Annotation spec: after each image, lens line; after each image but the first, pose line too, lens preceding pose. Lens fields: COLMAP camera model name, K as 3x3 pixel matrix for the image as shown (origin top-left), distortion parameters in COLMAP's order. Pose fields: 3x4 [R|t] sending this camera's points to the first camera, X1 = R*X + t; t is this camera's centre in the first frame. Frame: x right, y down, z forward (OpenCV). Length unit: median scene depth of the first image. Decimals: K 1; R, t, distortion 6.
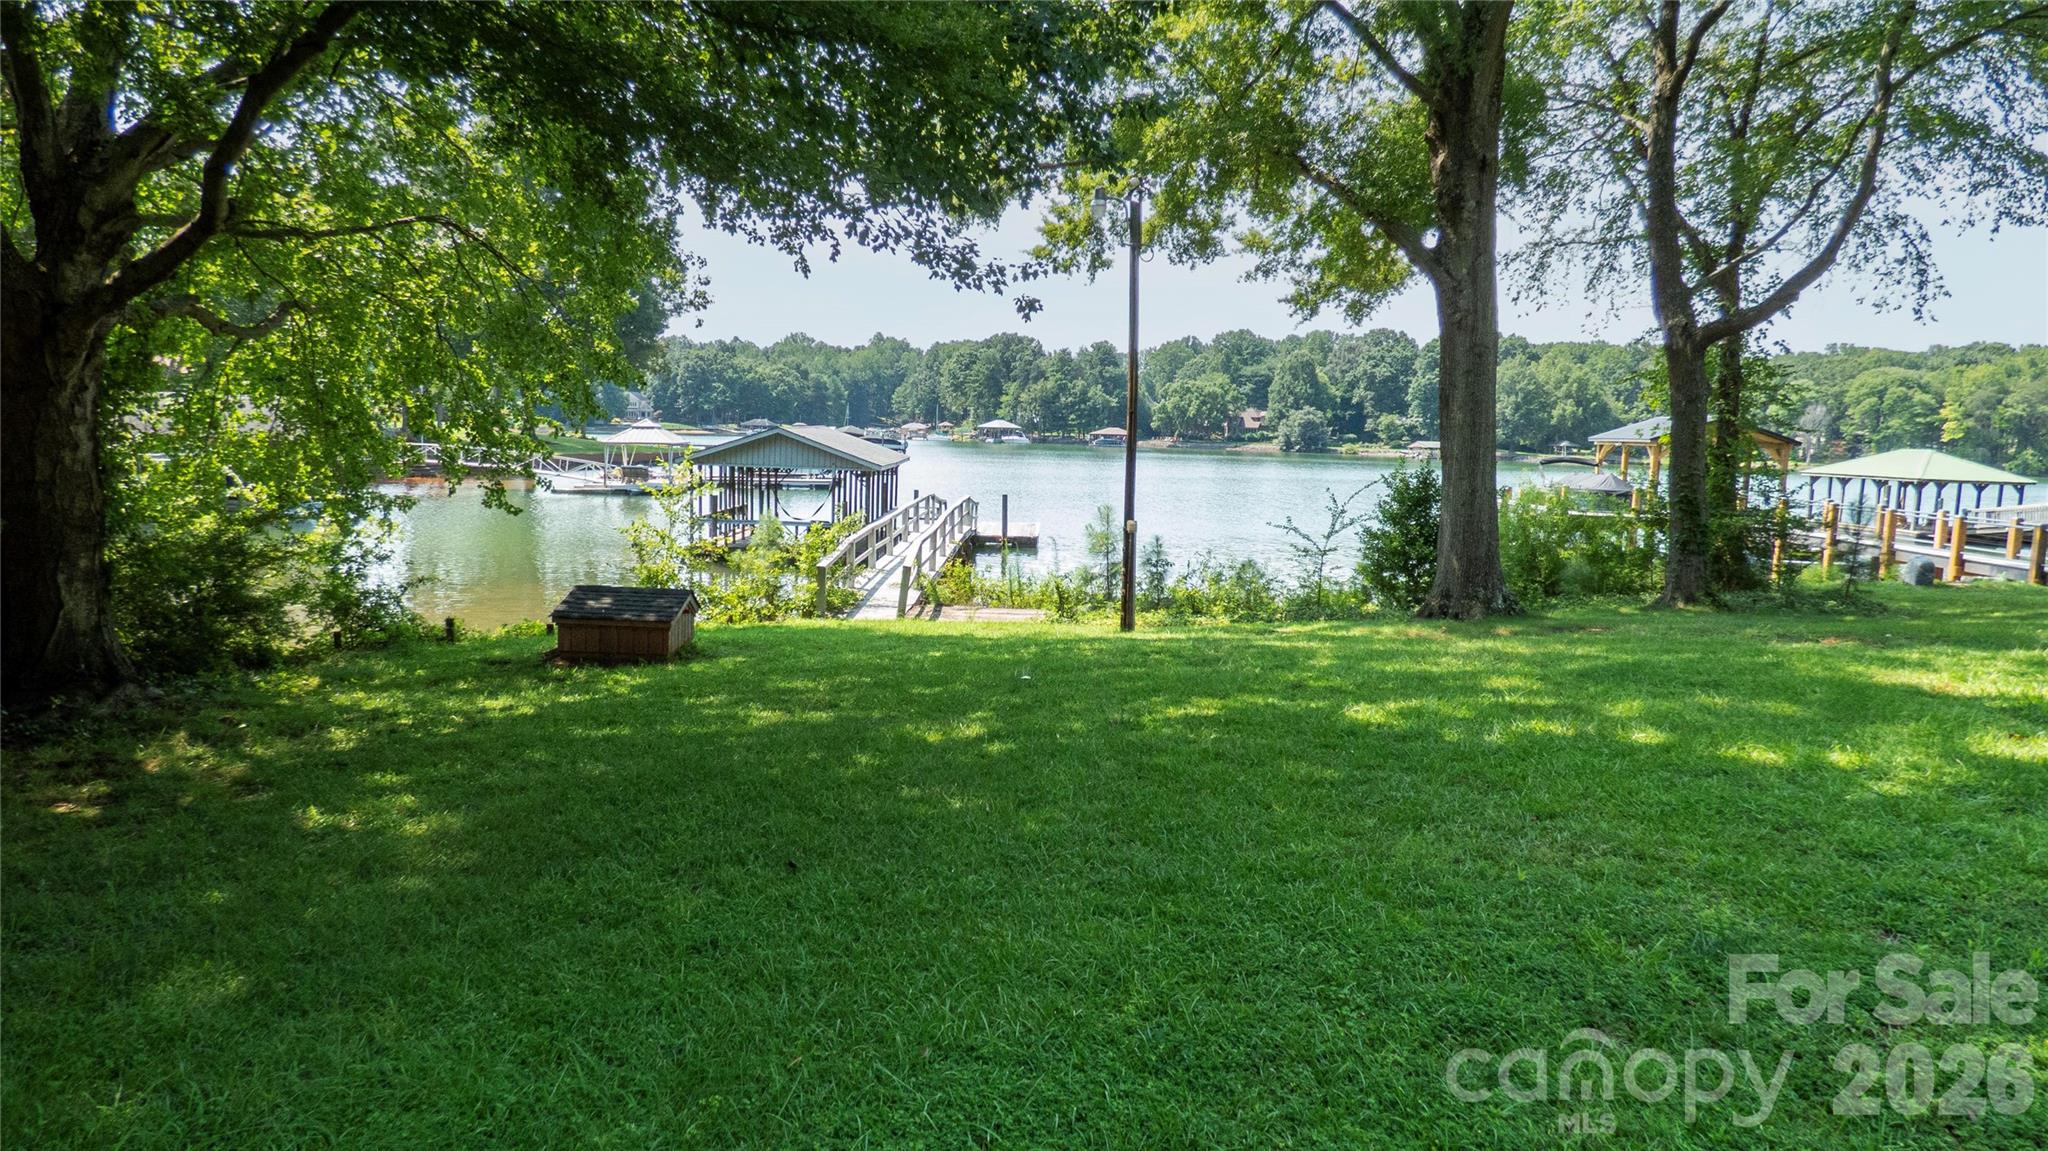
lens RADIAL K [[1303.6, 0, 1032.5], [0, 1303.6, 578.8], [0, 0, 1]] dist [-0.007977, -0.000010]
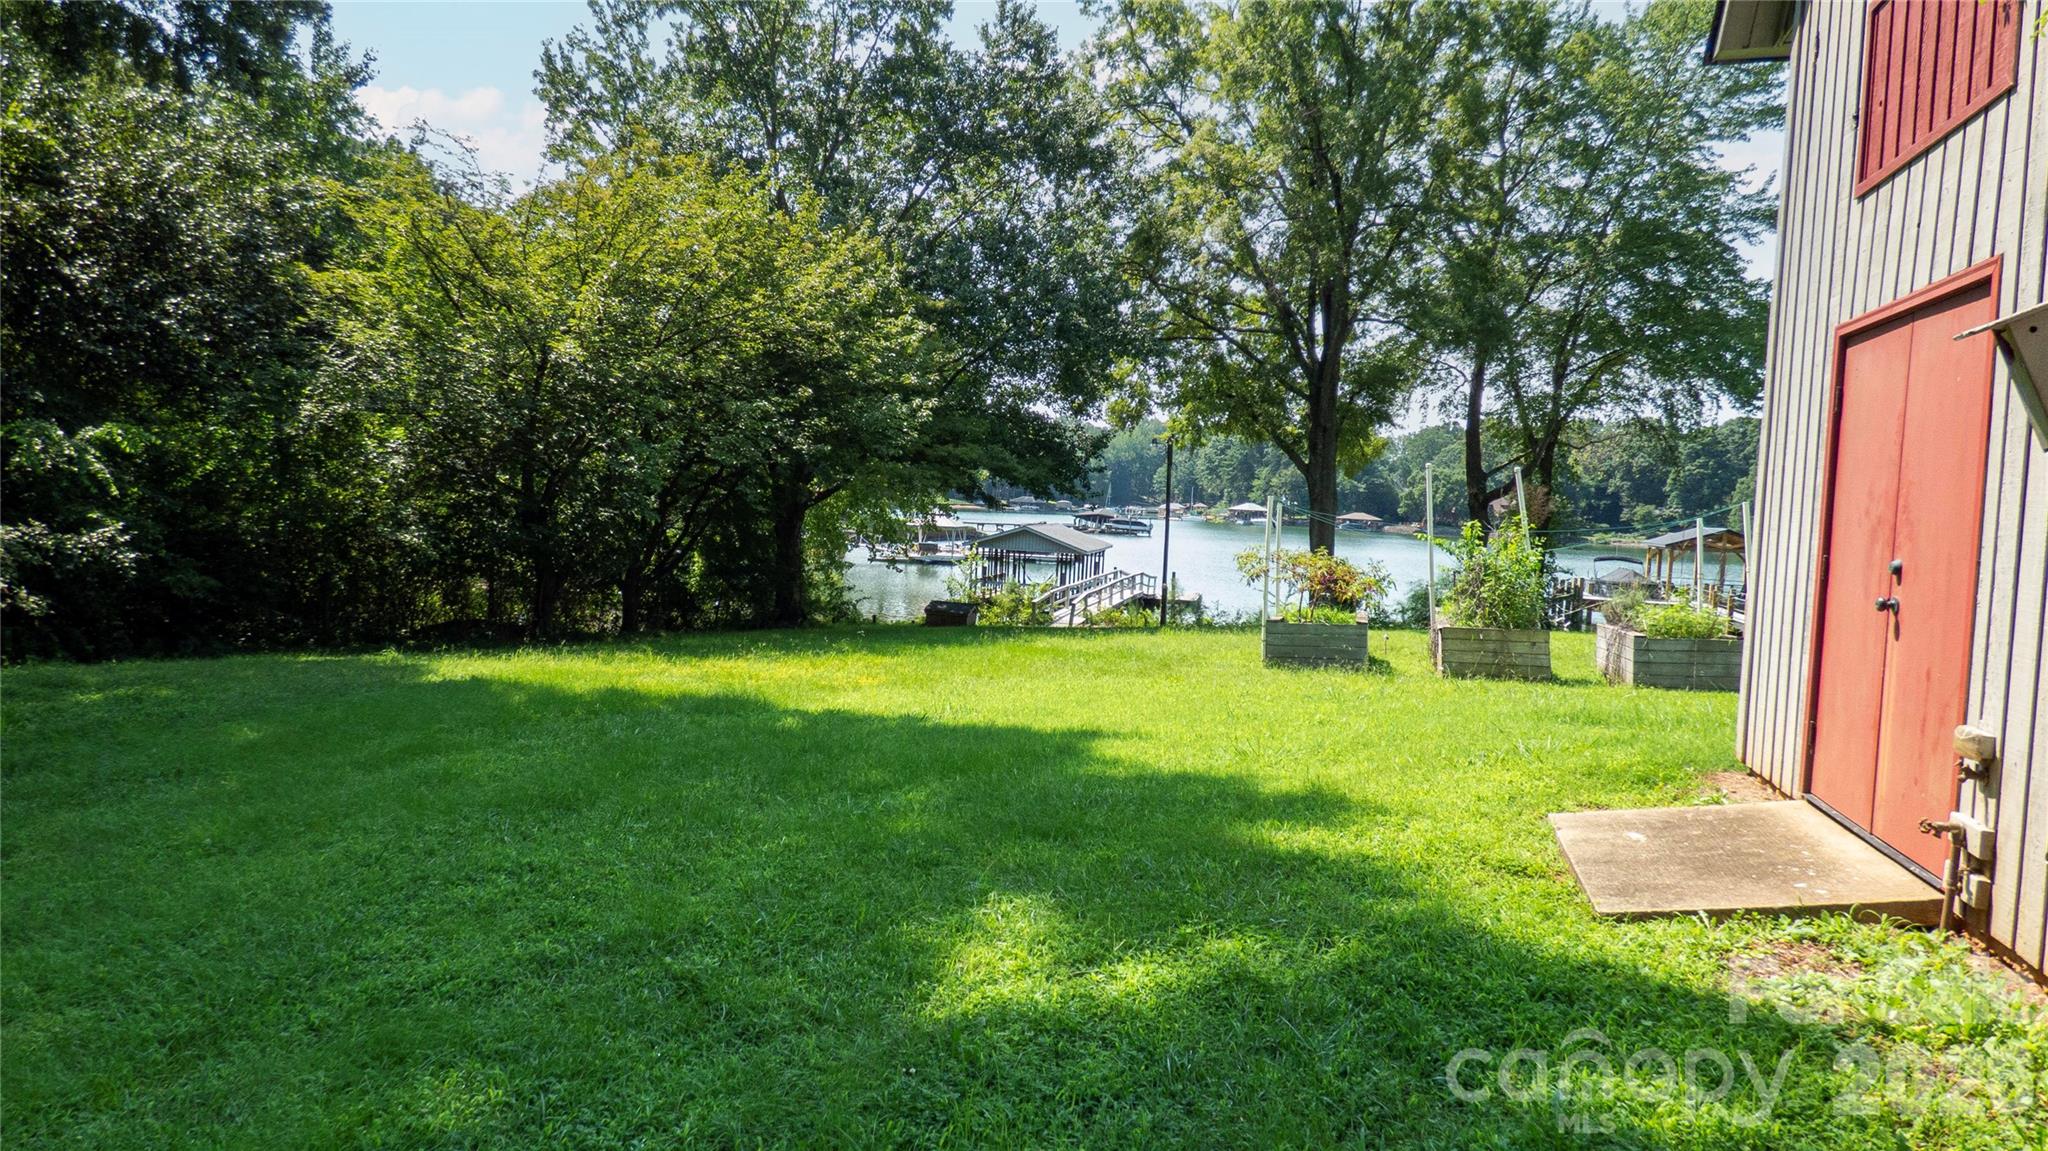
lens RADIAL K [[1224.6, 0, 1020.4], [0, 1224.6, 576.2], [0, 0, 1]] dist [-0.032506, 0.014320]
pose [[0.977740, 0.031089, -0.207503, 0.097265], [-0.043416, 0.997535, -0.055122, 0.025790], [0.205278, 0.062904, 0.976680, -0.401590]]
